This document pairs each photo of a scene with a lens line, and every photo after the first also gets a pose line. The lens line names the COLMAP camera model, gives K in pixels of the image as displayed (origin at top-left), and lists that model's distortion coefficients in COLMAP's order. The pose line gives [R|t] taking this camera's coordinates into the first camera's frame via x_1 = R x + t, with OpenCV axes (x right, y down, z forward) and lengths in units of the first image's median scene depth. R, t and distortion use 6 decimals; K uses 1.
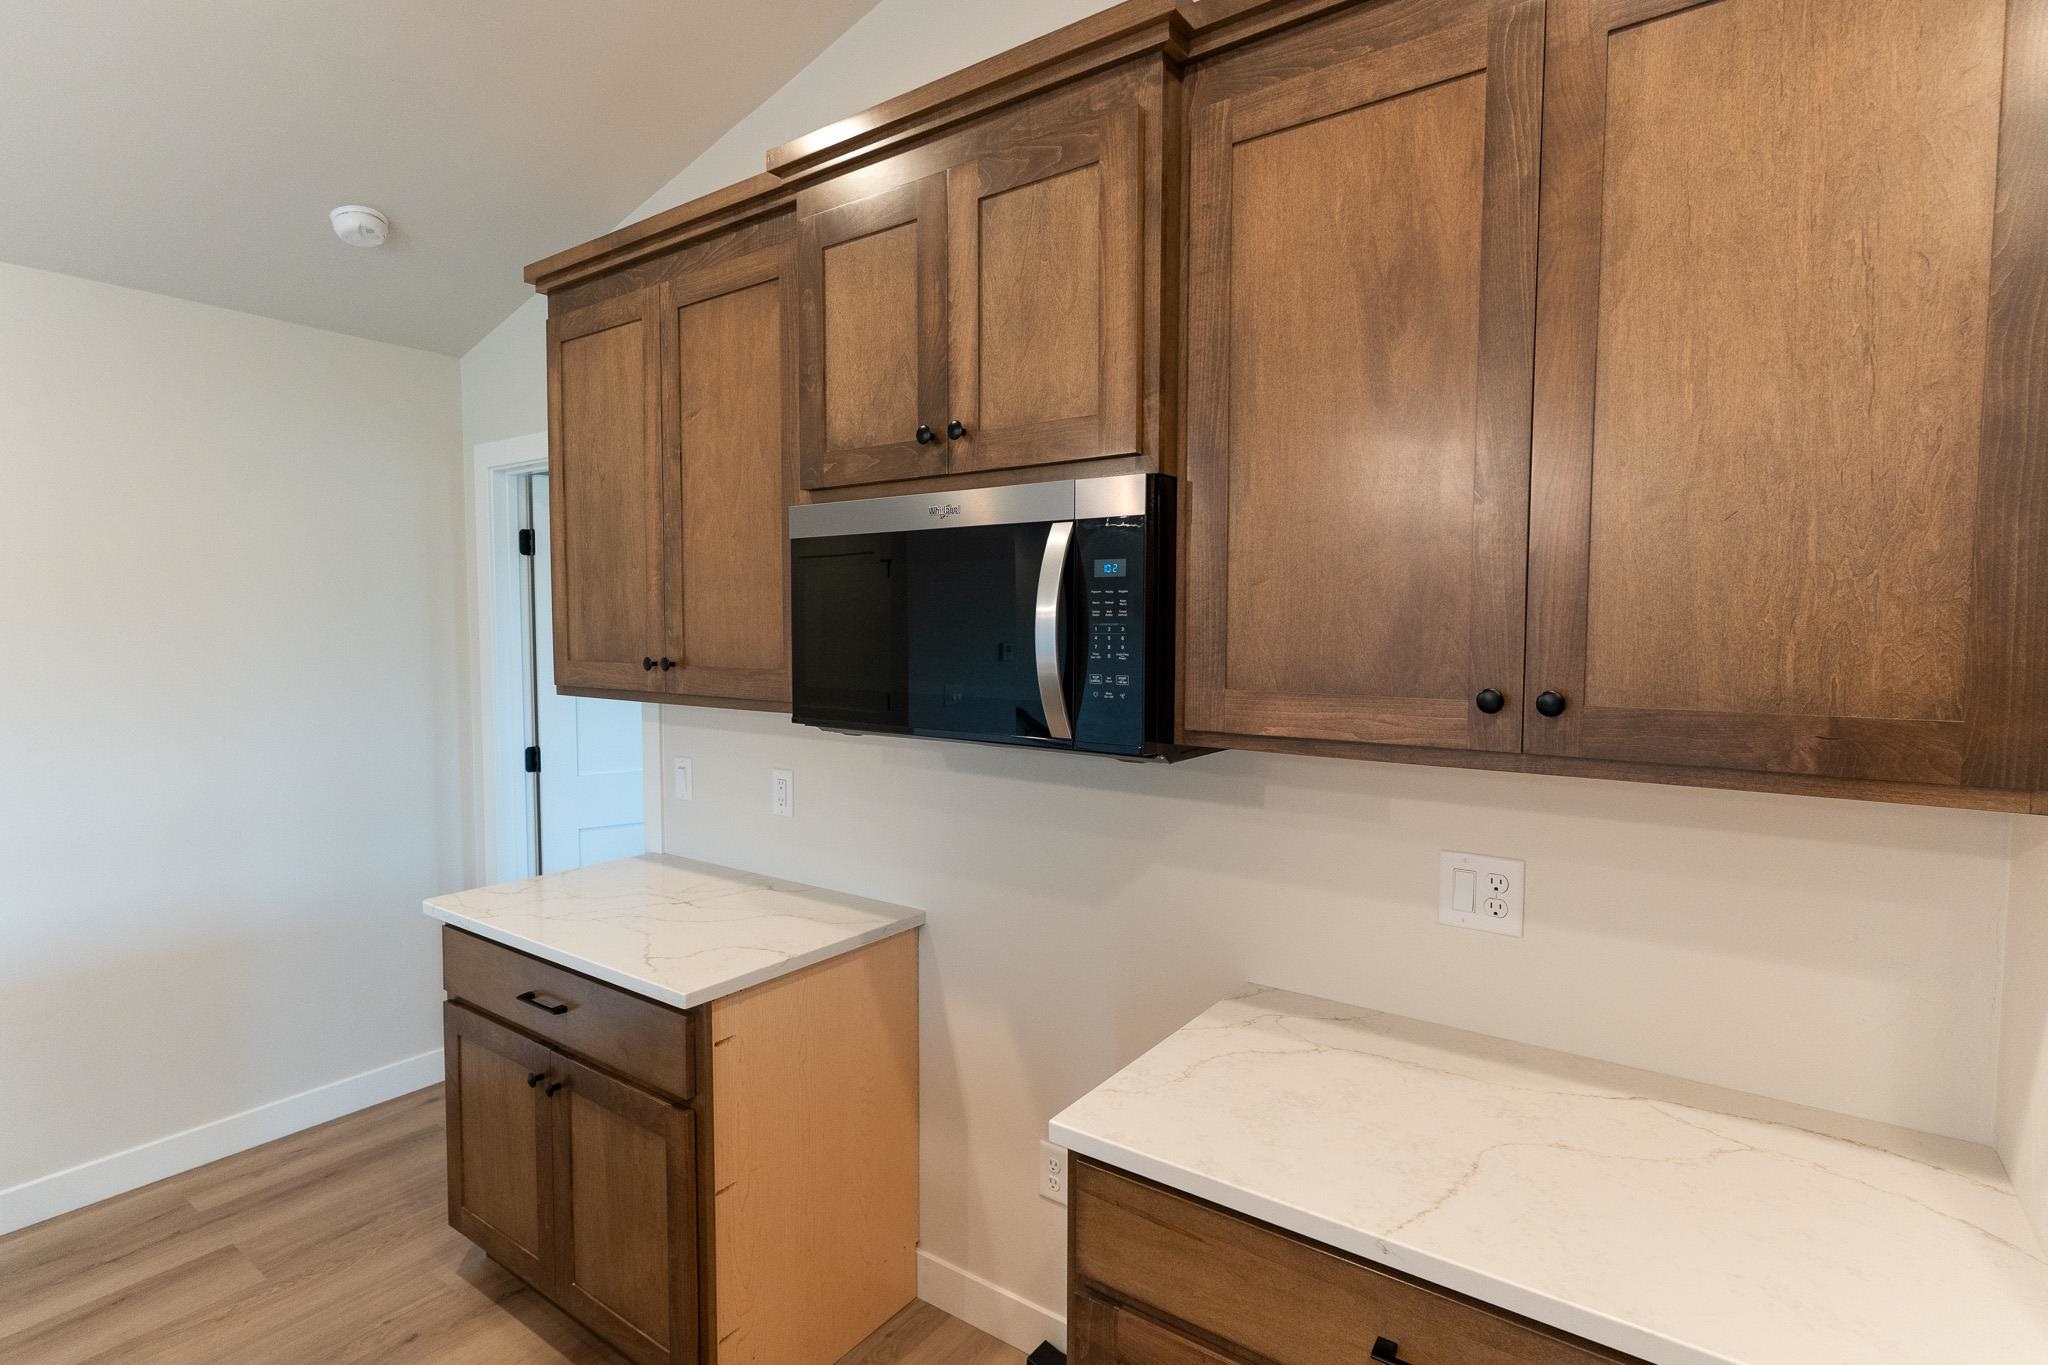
lens RADIAL K [[1044.5, 0, 979.2], [0, 1044.5, 683.5], [0, 0, 1]] dist [0.002156, 0.000667]
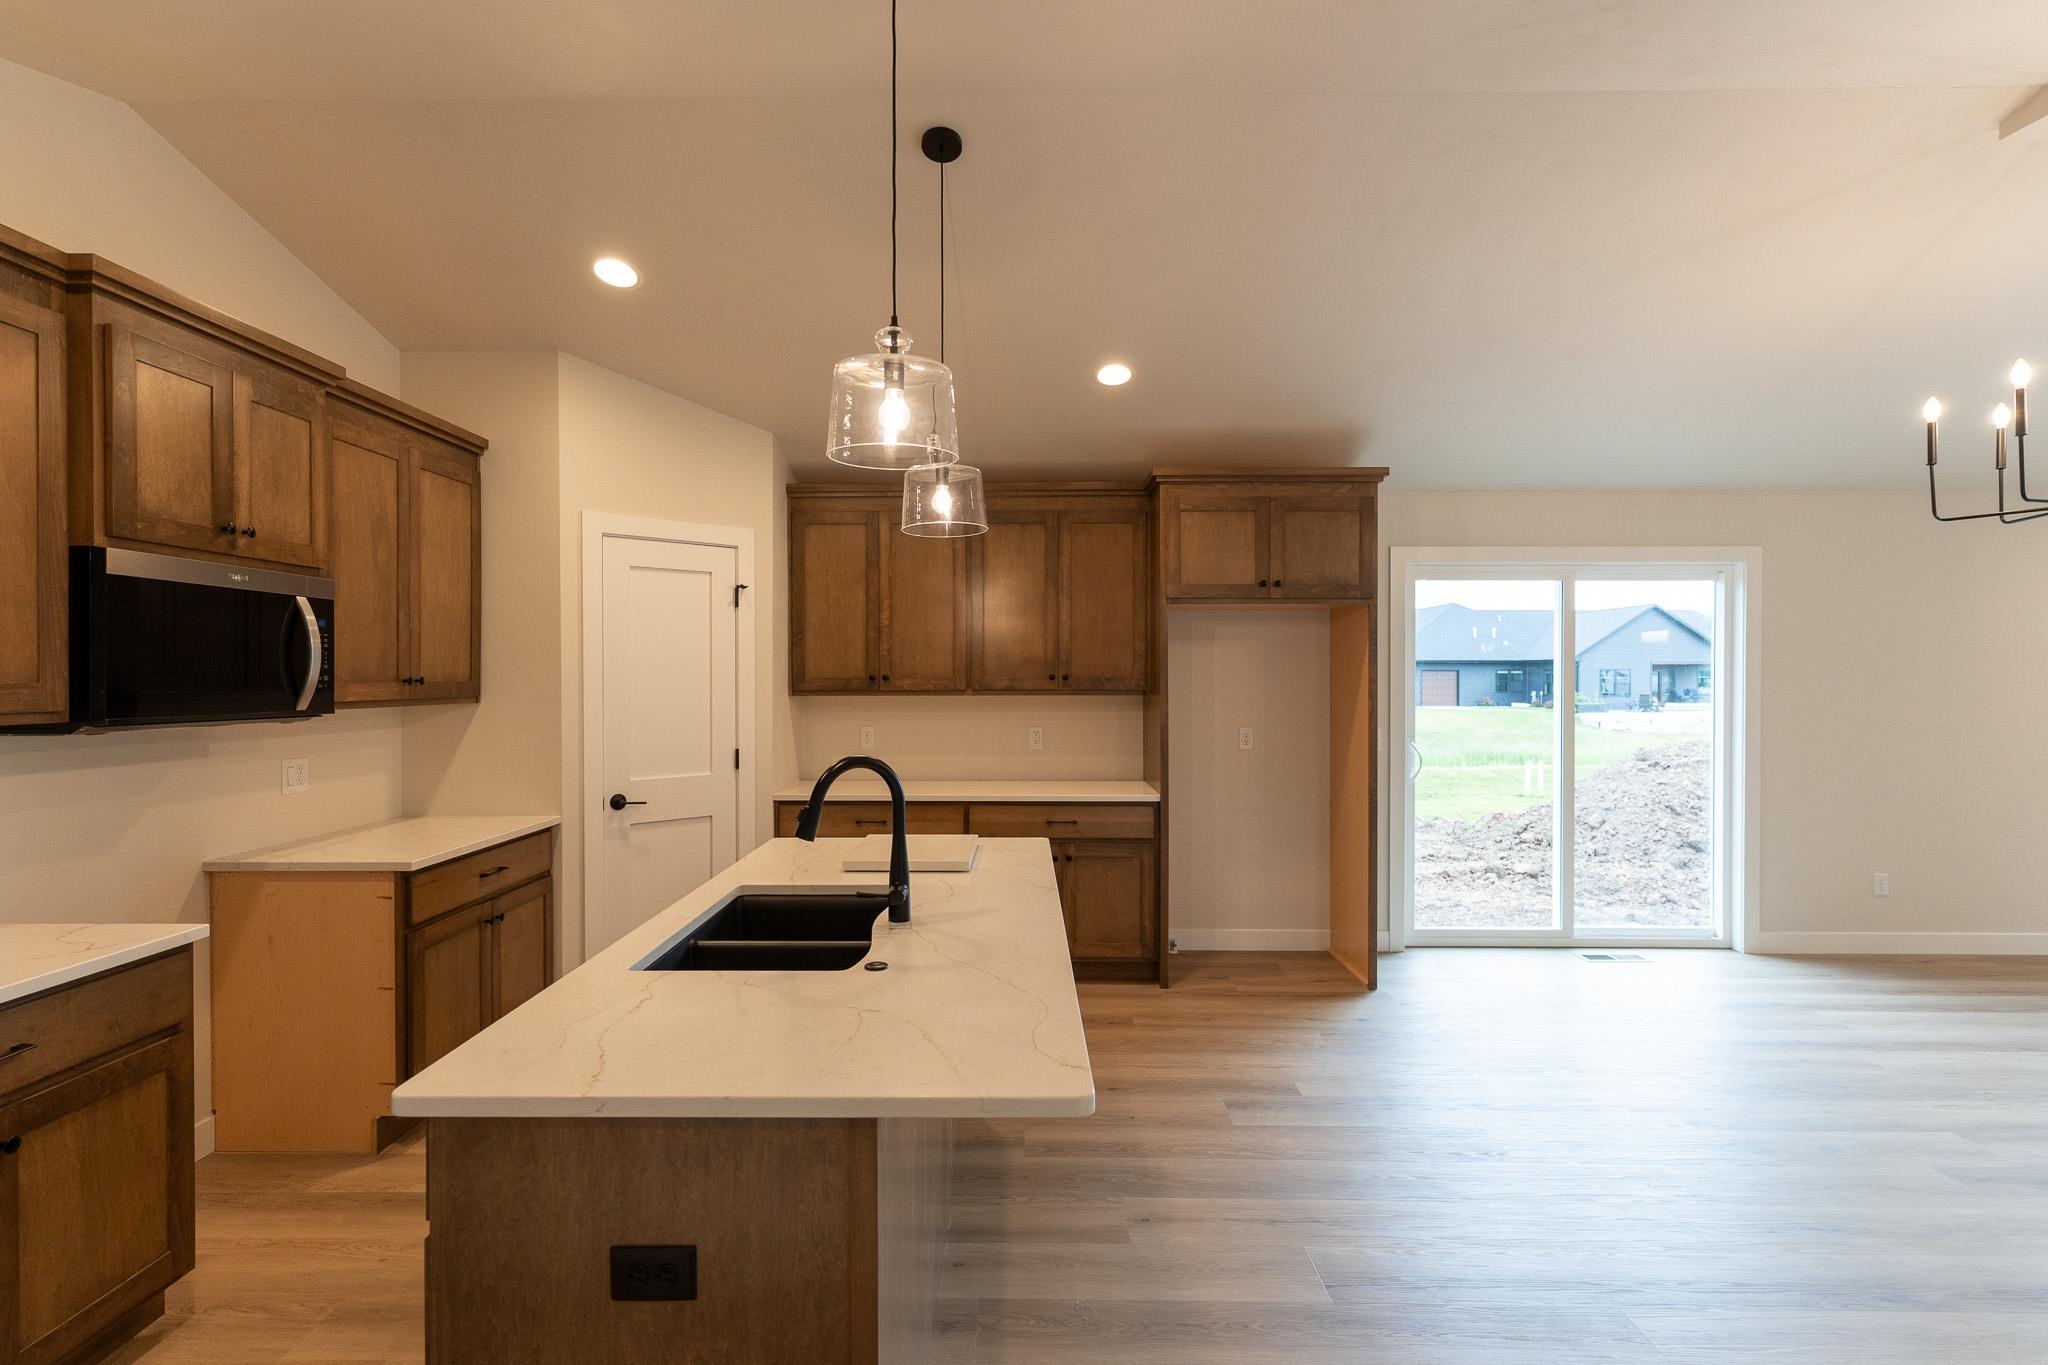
lens RADIAL K [[996.6, 0, 1010.1], [0, 996.6, 681.1], [0, 0, 1]] dist [0.001920, 0.000239]
pose [[-0.599104, -0.002976, 0.800666, -2.038817], [0.048980, 0.997984, 0.040359, -0.010019], [-0.799172, 0.063396, -0.597751, 1.003988]]
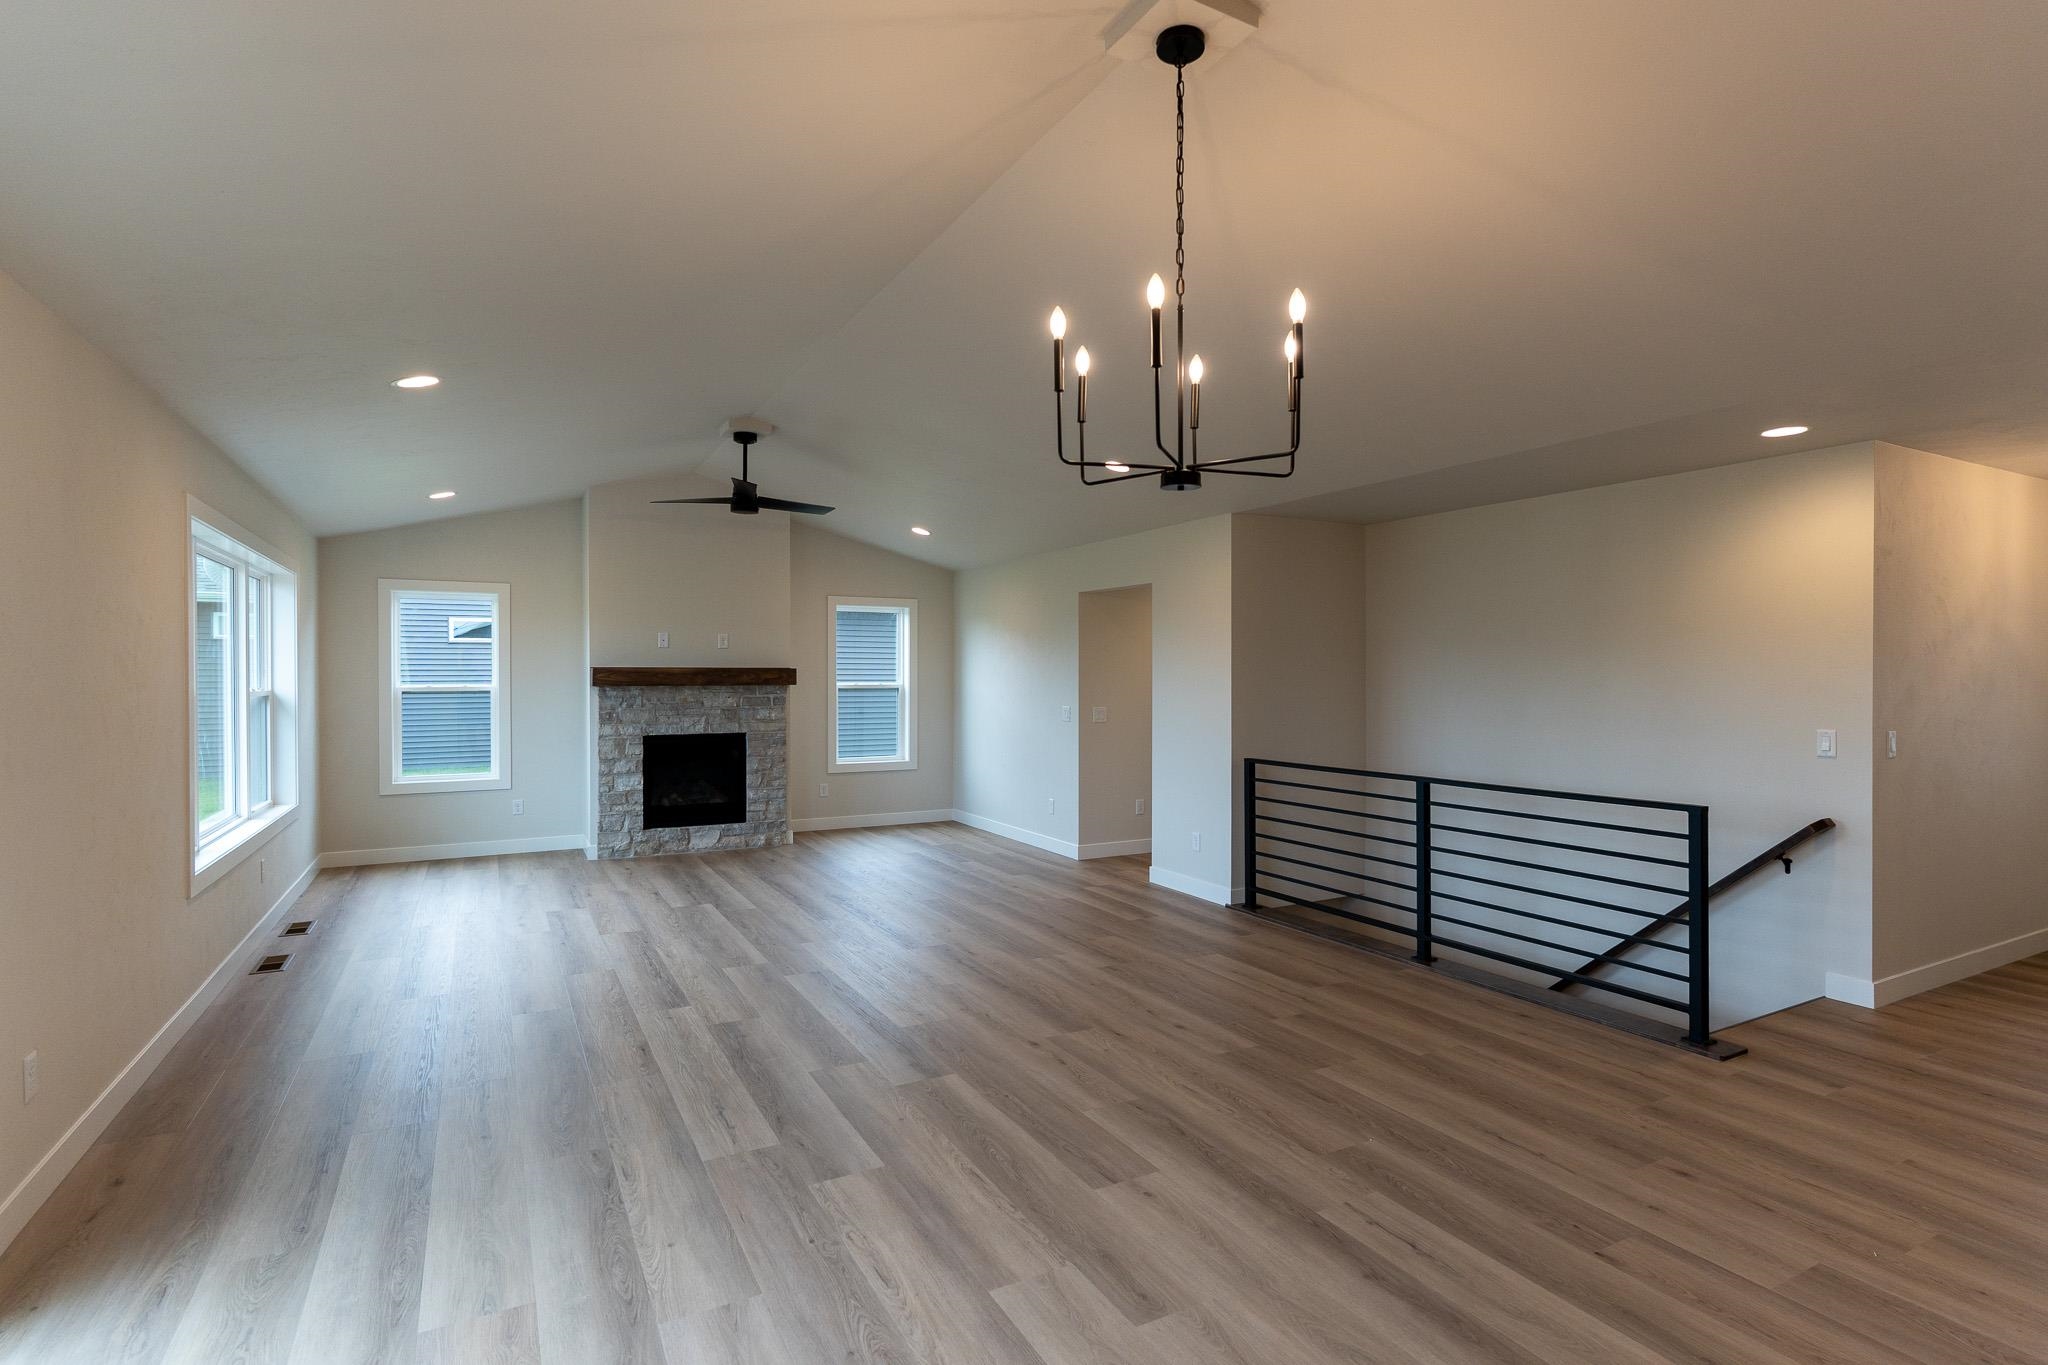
lens RADIAL K [[1010.6, 0, 1039.8], [0, 1010.6, 683.5], [0, 0, 1]] dist [0.000370, 0.000033]
pose [[-0.399918, 0.009890, -0.916498, -0.346304], [-0.052521, 0.998051, 0.033688, 0.131822], [0.915045, 0.061608, -0.398619, -0.957823]]
